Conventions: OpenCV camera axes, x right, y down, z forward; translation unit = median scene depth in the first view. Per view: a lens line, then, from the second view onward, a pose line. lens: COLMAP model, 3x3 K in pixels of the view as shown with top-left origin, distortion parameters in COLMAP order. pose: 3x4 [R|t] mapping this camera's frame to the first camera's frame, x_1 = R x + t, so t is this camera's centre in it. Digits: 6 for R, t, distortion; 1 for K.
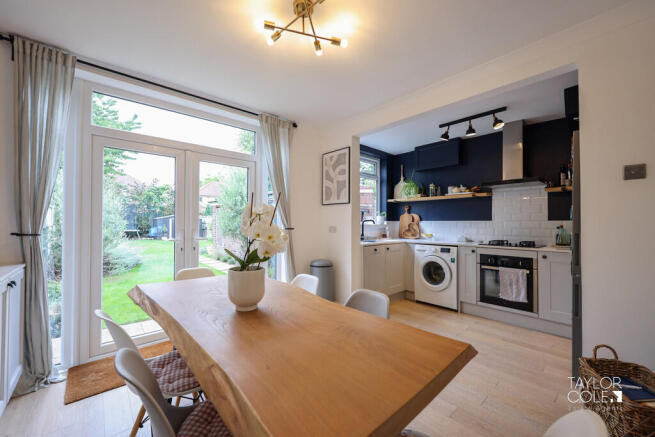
lens RADIAL K [[261.7, 0, 325.7], [0, 261.7, 220.1], [0, 0, 1]] dist [-0.001092, -0.000431]
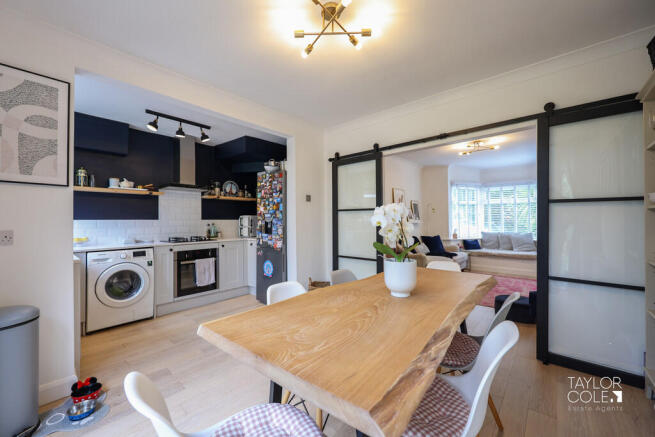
lens RADIAL K [[261.7, 0, 324.9], [0, 261.7, 217.6], [0, 0, 1]] dist [-0.001092, -0.000431]
pose [[-0.127794, 0.012156, 0.991726, -0.493884], [-0.002052, 0.999920, -0.012521, 0.005348], [-0.991799, -0.003635, -0.127759, 0.518056]]
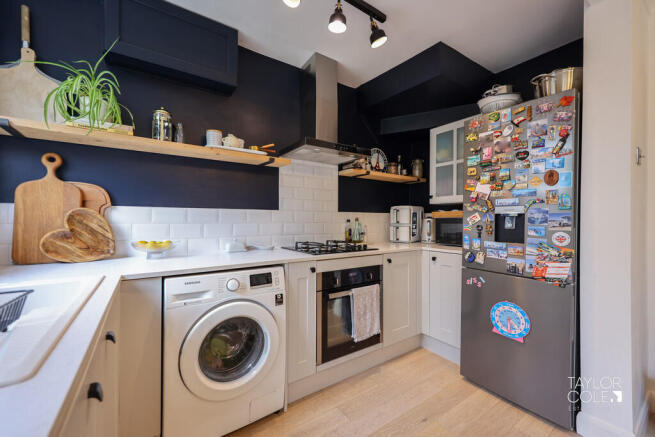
lens RADIAL K [[261.7, 0, 324.0], [0, 261.7, 220.7], [0, 0, 1]] dist [-0.001092, -0.000431]
pose [[0.132741, -0.006895, 0.991127, 0.071630], [-0.015668, 0.999836, 0.009055, 0.020021], [-0.991027, -0.016731, 0.132611, 0.876956]]
